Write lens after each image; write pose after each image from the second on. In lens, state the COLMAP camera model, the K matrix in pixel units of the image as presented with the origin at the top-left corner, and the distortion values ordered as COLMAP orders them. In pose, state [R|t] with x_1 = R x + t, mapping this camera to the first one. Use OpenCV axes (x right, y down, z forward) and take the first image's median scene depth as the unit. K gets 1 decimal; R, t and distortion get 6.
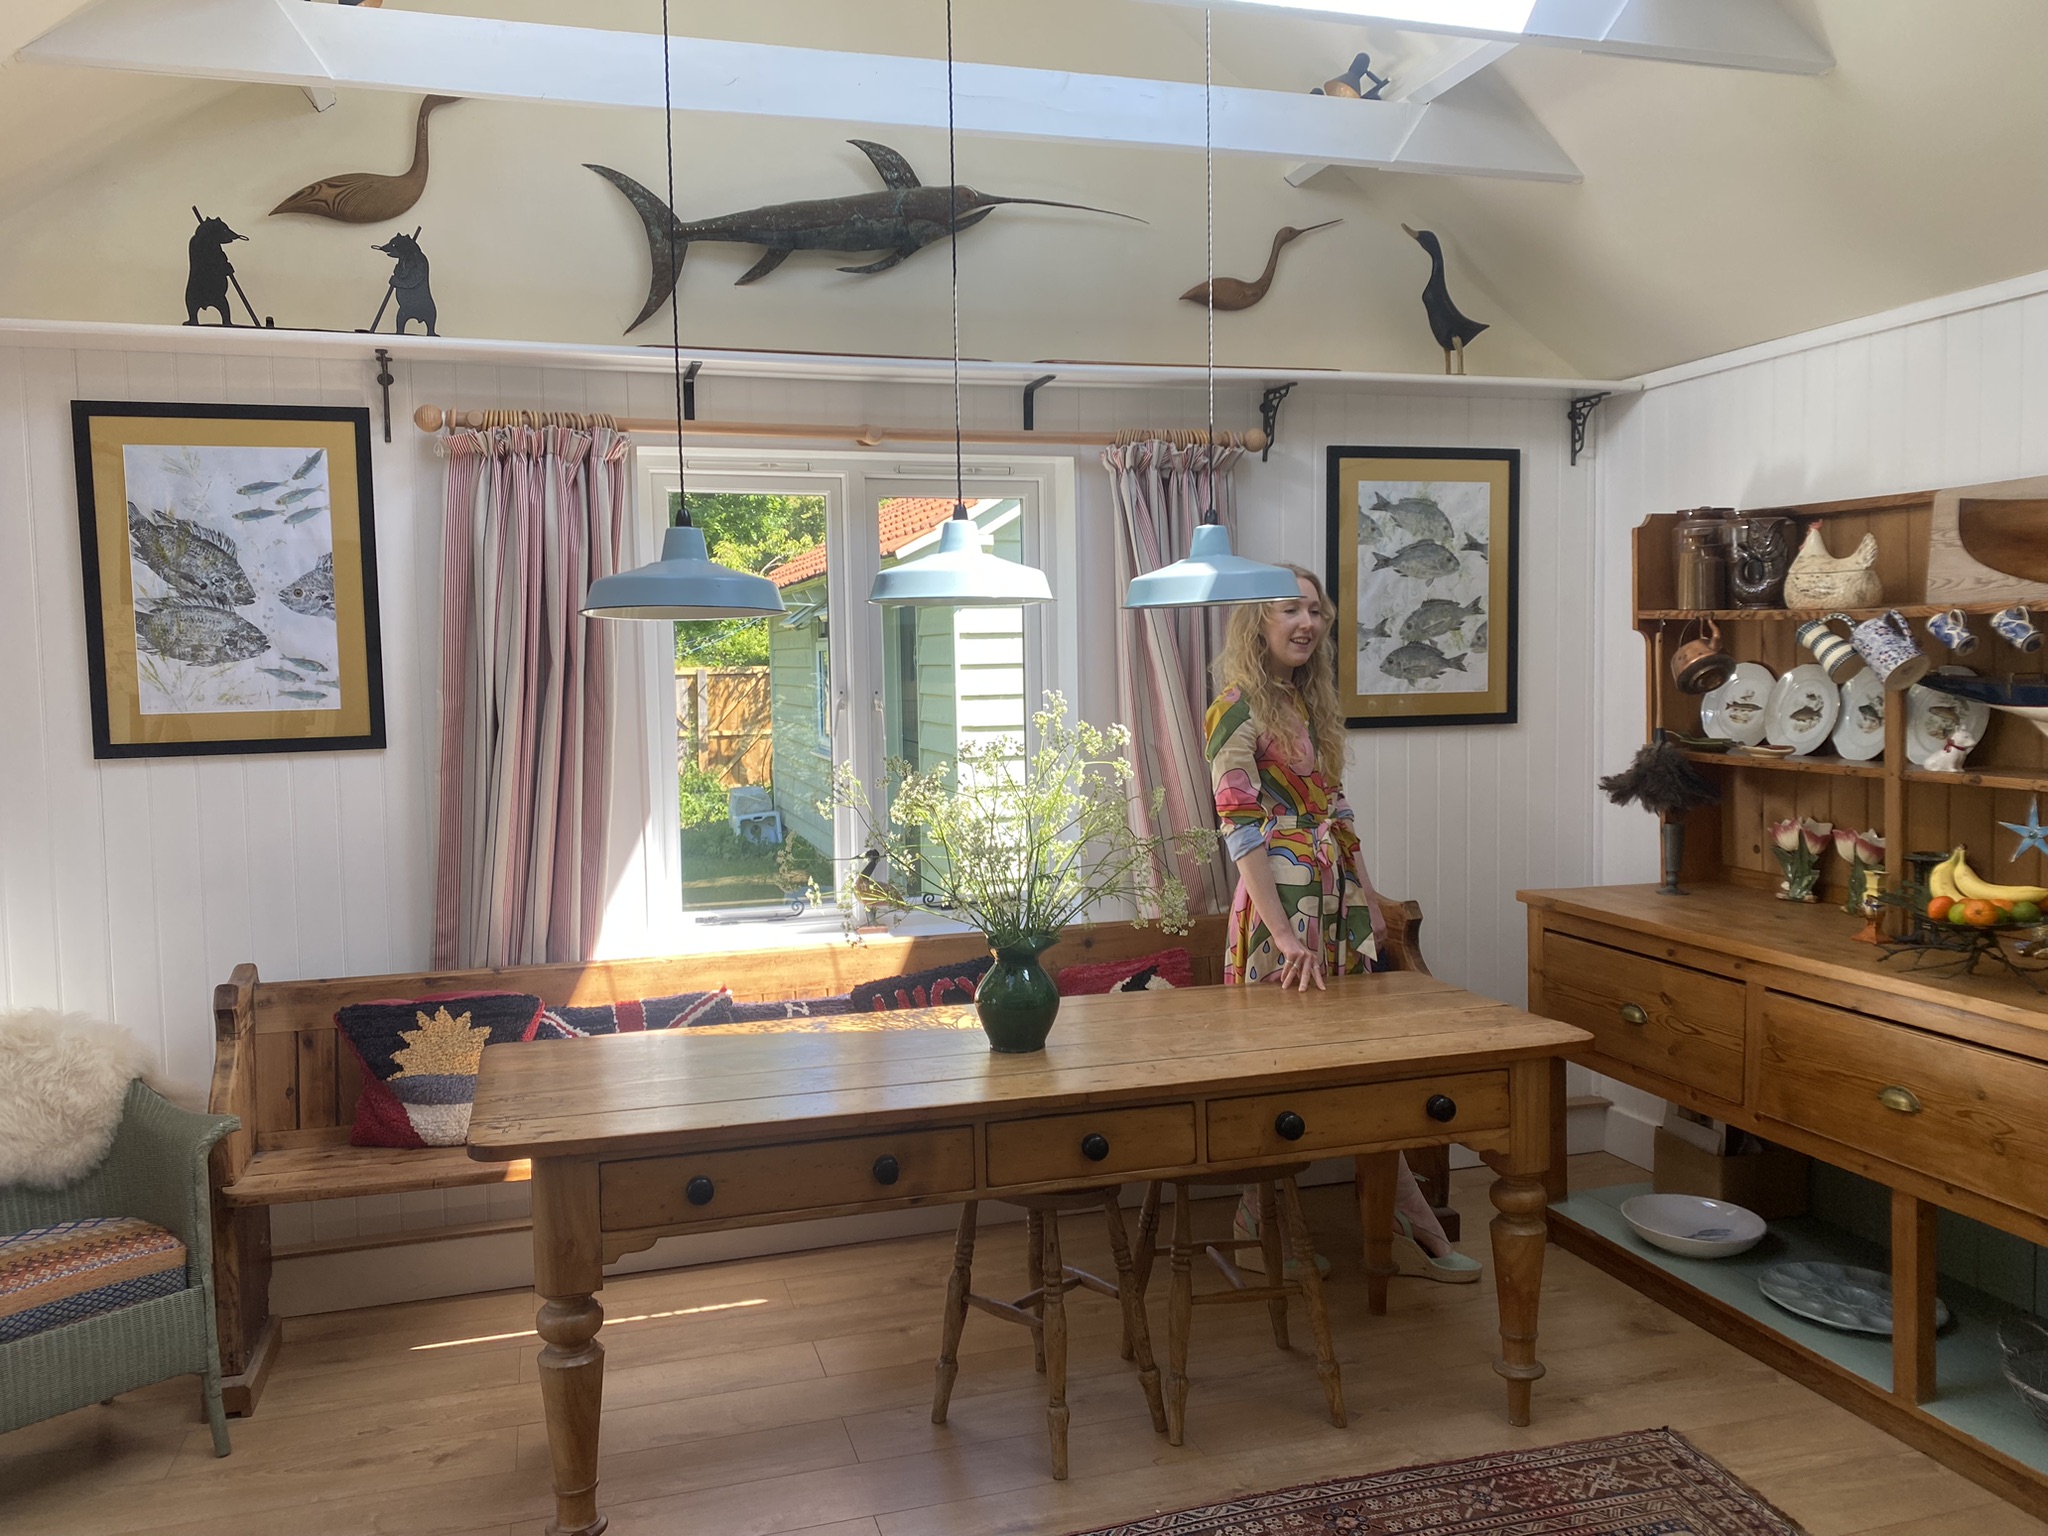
lens RADIAL K [[1574.5, 0, 1021.0], [0, 1574.5, 782.4], [0, 0, 1]] dist [0.045015, -0.027356]
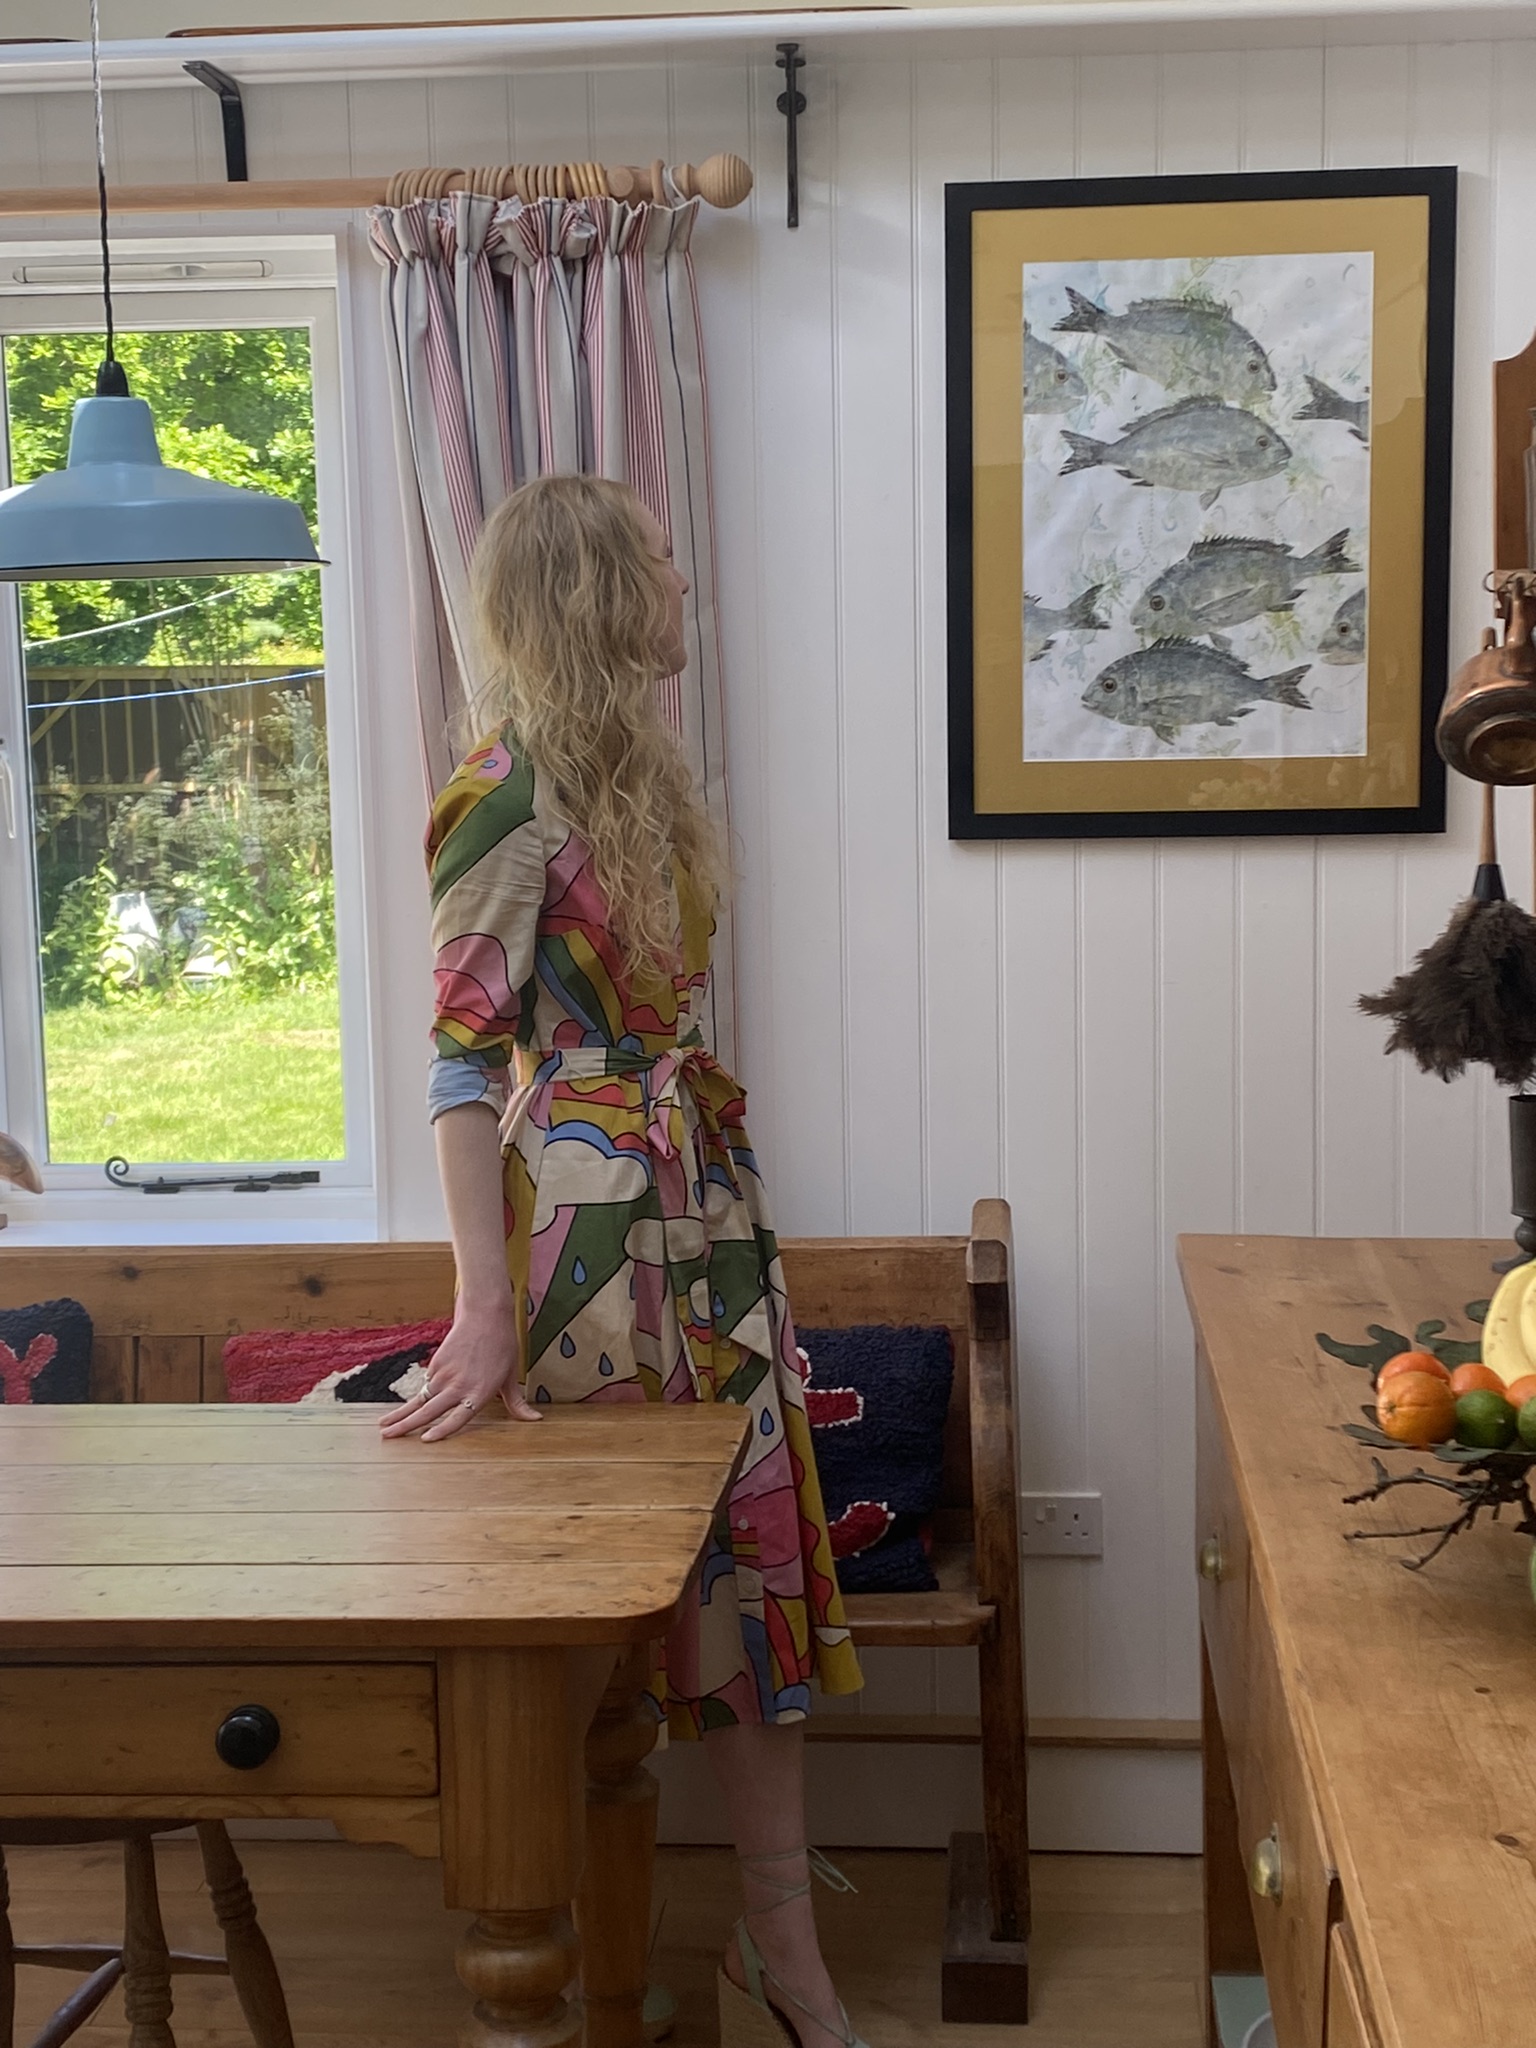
lens RADIAL K [[3174.4, 0, 768.7], [0, 3174.4, 1035.6], [0, 0, 1]] dist [0.098117, 0.000000]
pose [[0.935798, 0.044350, -0.349736, 0.733463], [-0.026729, 0.998126, 0.055053, -0.042592], [0.351522, -0.042170, 0.935229, 0.242191]]
